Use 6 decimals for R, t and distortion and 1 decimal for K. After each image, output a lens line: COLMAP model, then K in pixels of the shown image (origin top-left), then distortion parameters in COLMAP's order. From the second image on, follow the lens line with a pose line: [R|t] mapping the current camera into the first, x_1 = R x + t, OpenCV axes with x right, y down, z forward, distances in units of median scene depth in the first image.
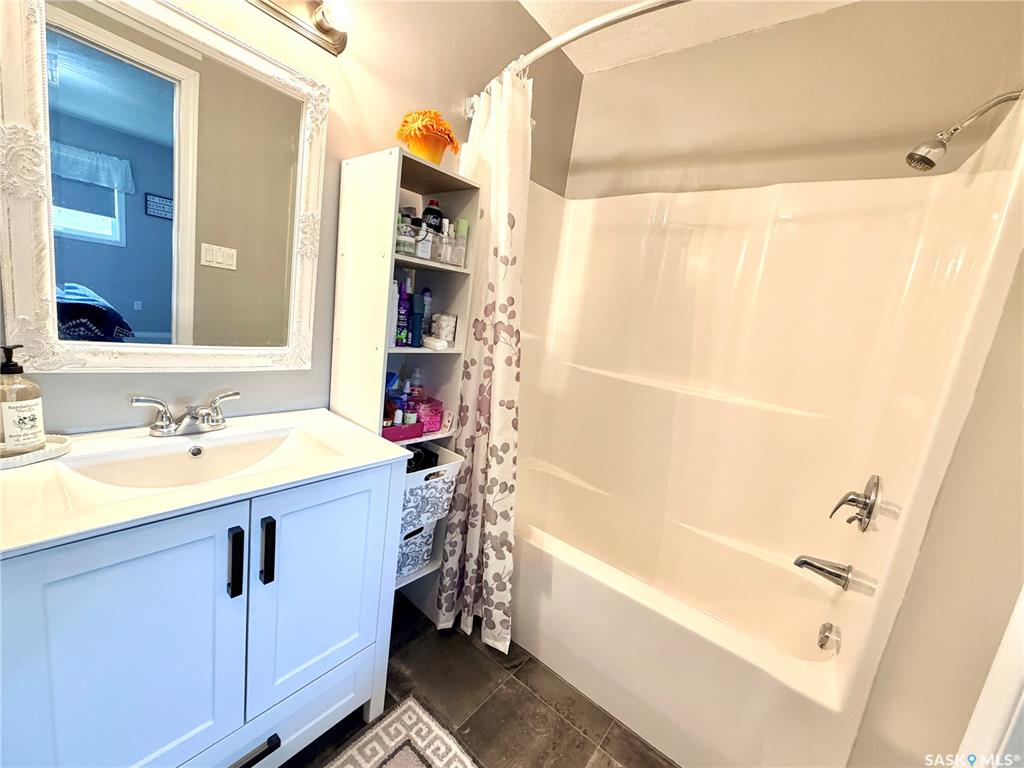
lens RADIAL K [[410.1, 0, 507.1], [0, 410.1, 383.6], [0, 0, 1]] dist [-0.001411, -0.000166]
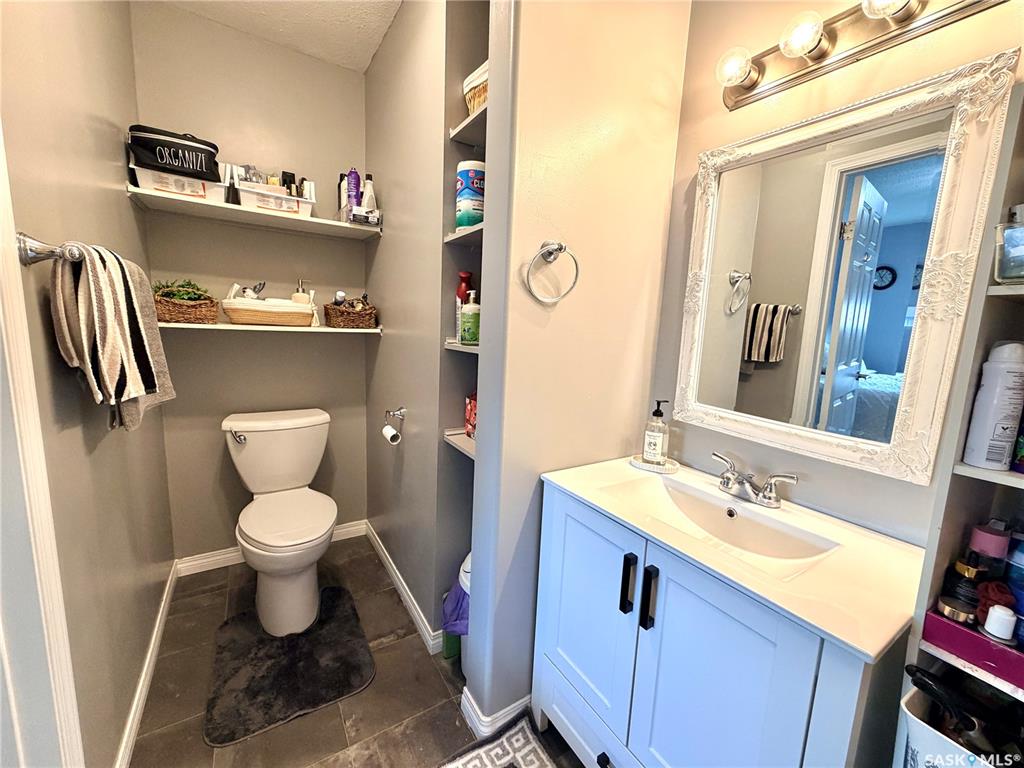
lens RADIAL K [[410.1, 0, 507.1], [0, 410.1, 383.6], [0, 0, 1]] dist [-0.001411, -0.000166]
pose [[-0.323291, -0.008293, -0.946263, 0.466725], [-0.246655, 0.966134, 0.075803, -0.101585], [0.913589, 0.257907, -0.314388, 0.725115]]
